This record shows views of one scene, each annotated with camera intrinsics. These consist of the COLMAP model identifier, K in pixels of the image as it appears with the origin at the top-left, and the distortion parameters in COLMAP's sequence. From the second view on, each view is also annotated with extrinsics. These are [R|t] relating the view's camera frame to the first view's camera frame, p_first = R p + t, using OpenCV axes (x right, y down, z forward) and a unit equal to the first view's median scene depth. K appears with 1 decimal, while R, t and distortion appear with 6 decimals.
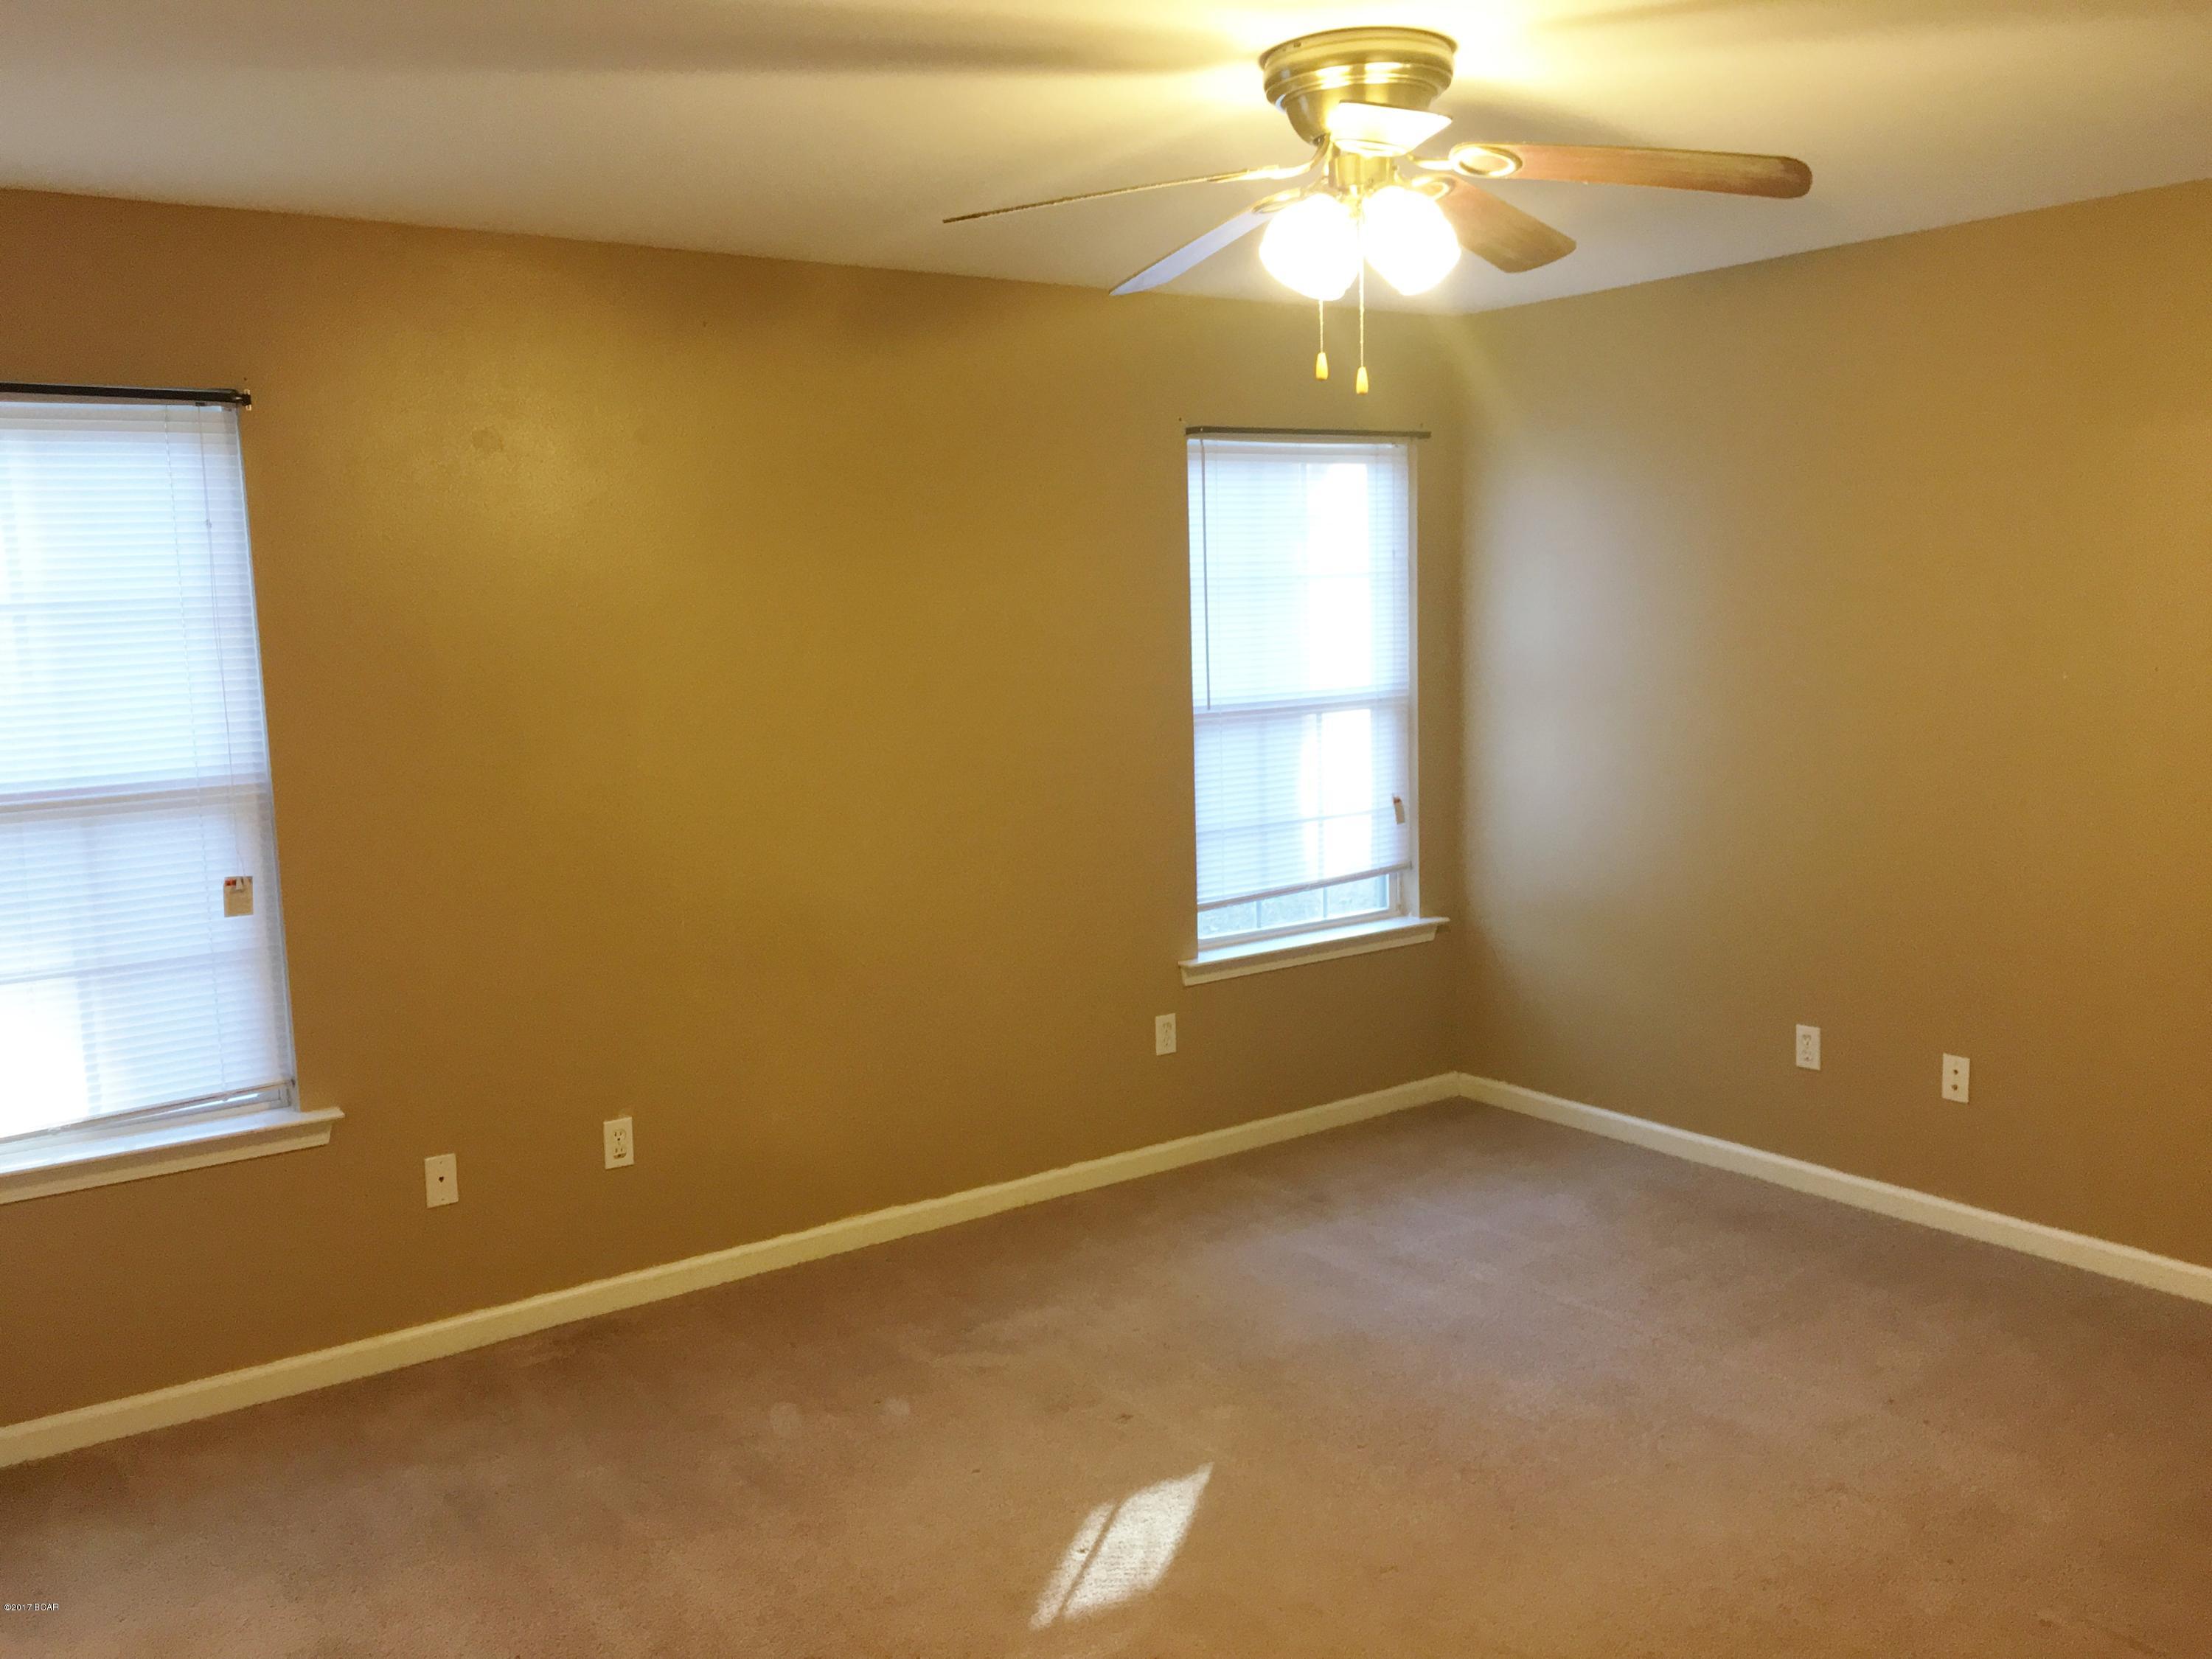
lens RADIAL K [[1879.4, 0, 1106.0], [0, 1879.4, 829.5], [0, 0, 1]] dist [0.049835, -0.007782]
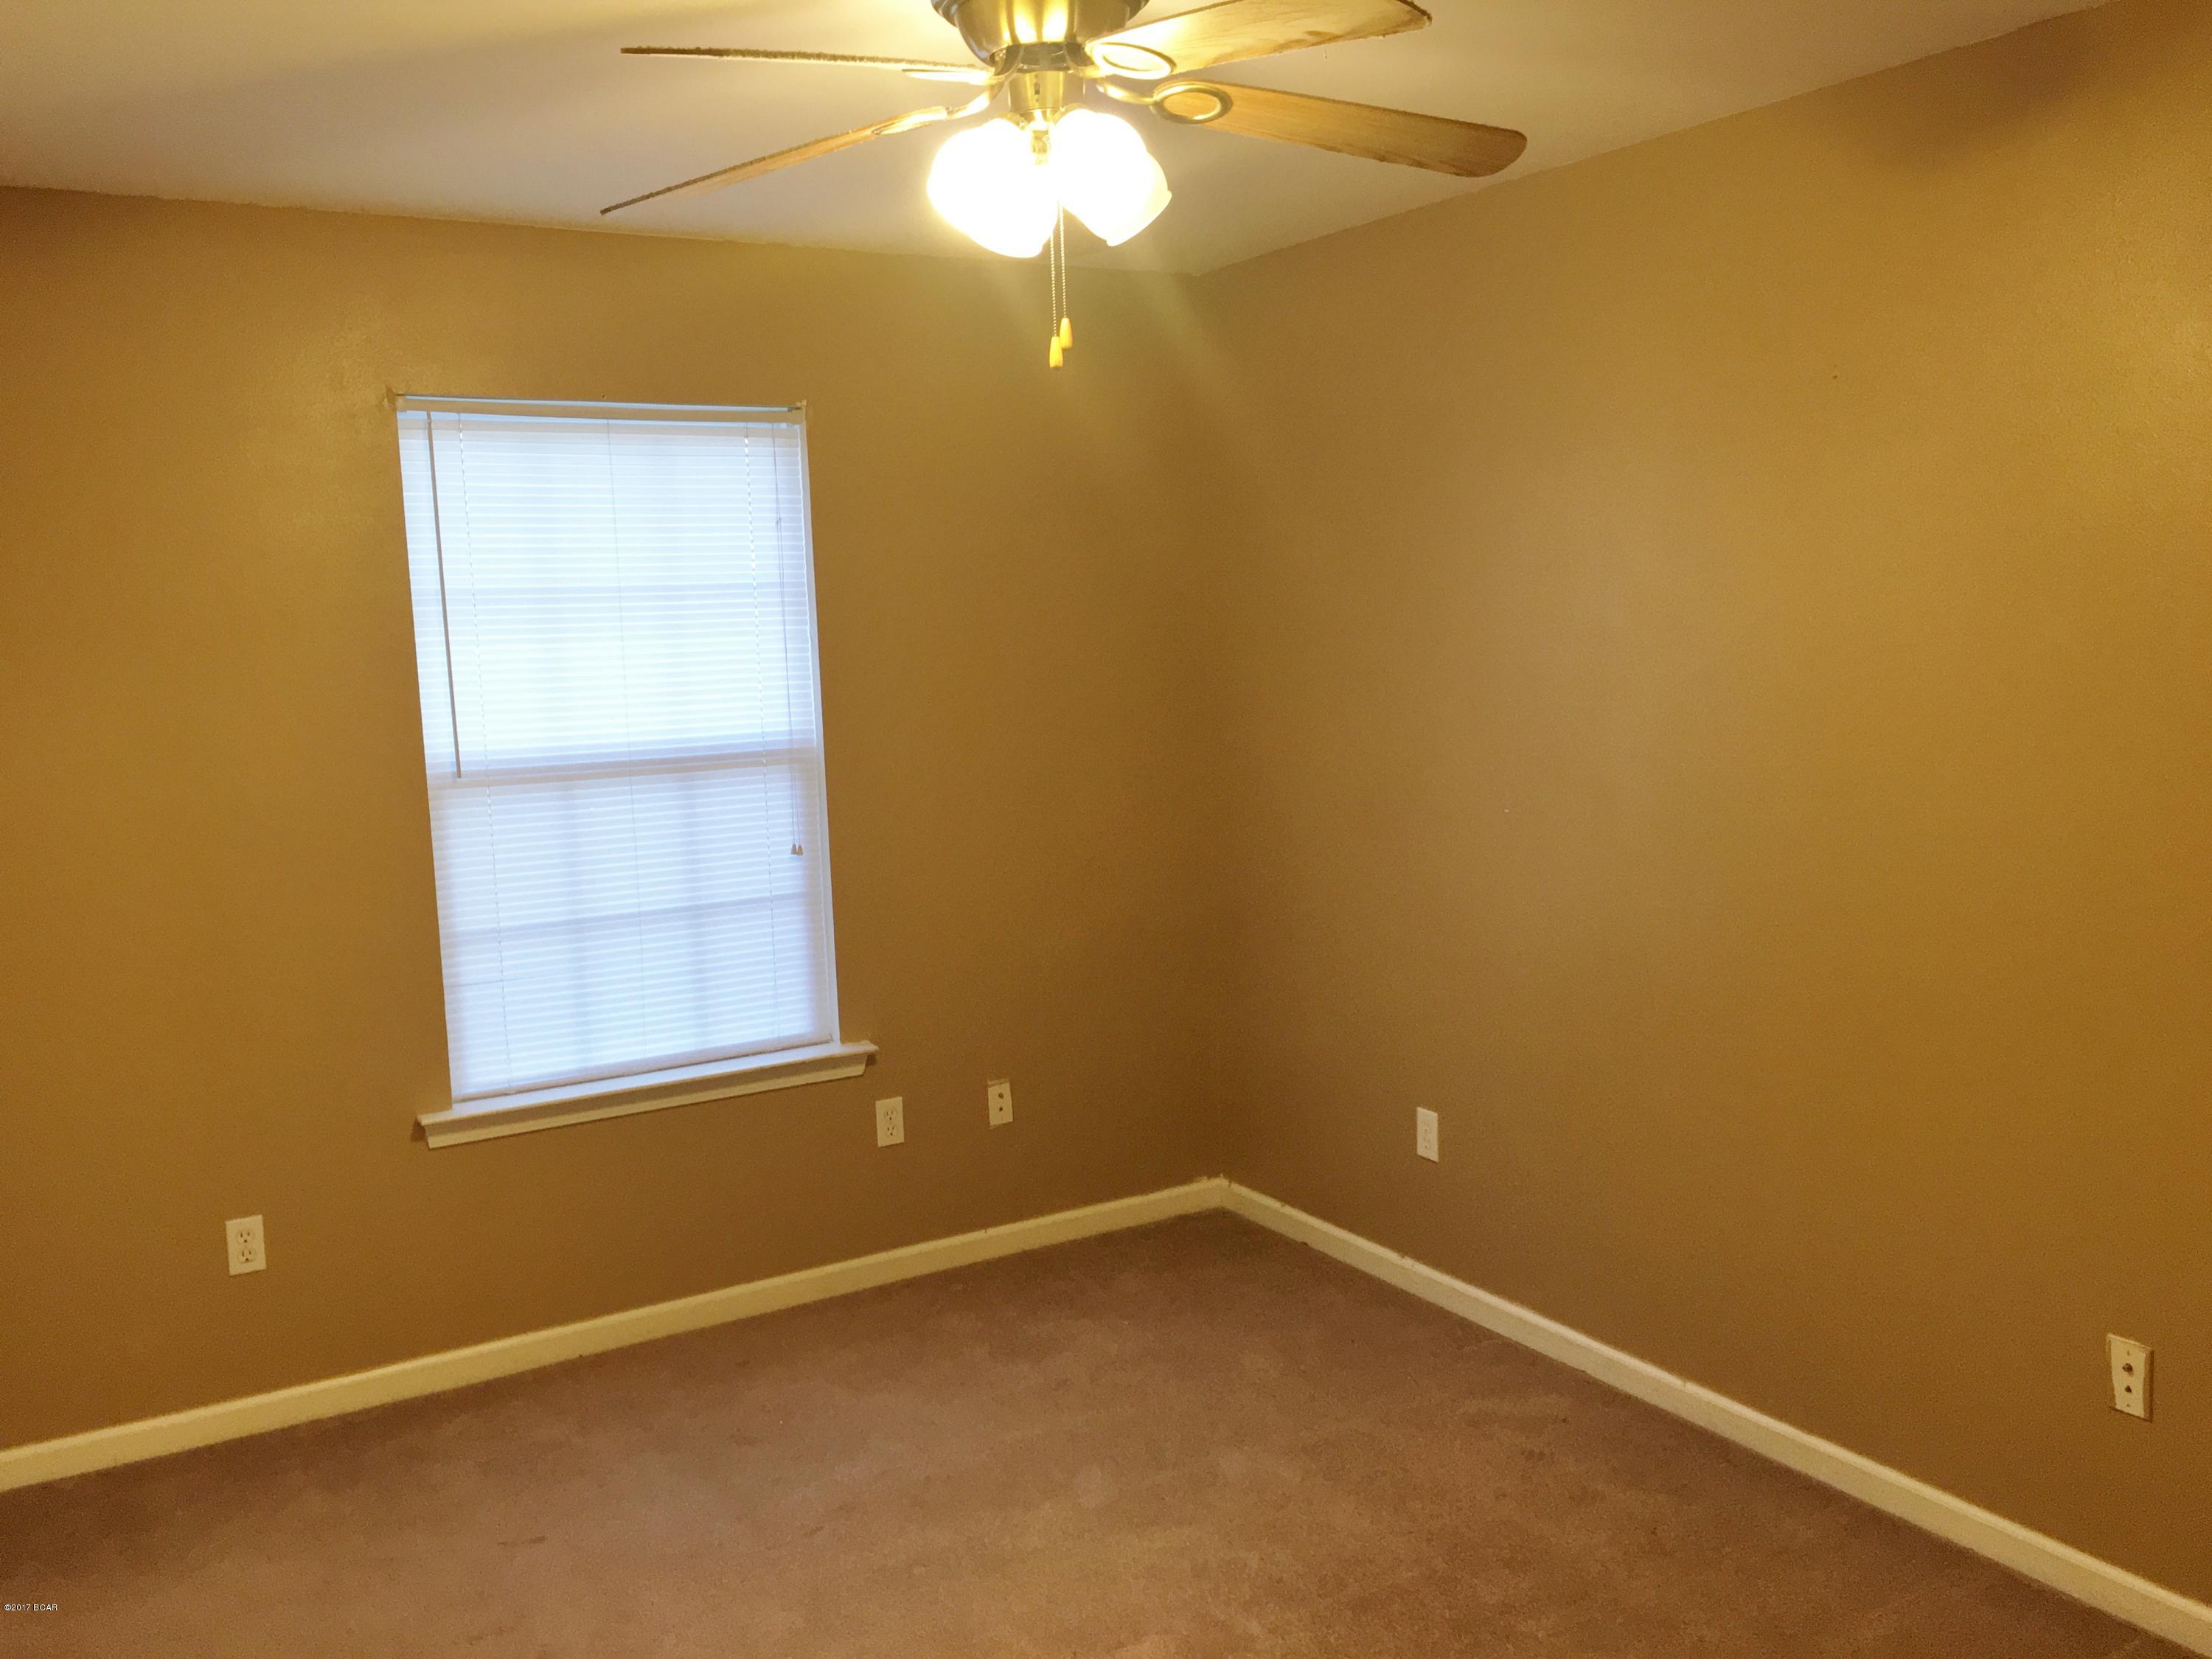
lens RADIAL K [[1879.4, 0, 1106.0], [0, 1879.4, 829.5], [0, 0, 1]] dist [0.049835, -0.007782]
pose [[0.994135, 0.000260, -0.108143, 0.256529], [-0.000141, 0.999999, 0.001104, -0.029136], [0.108144, -0.001082, 0.994135, 0.189635]]
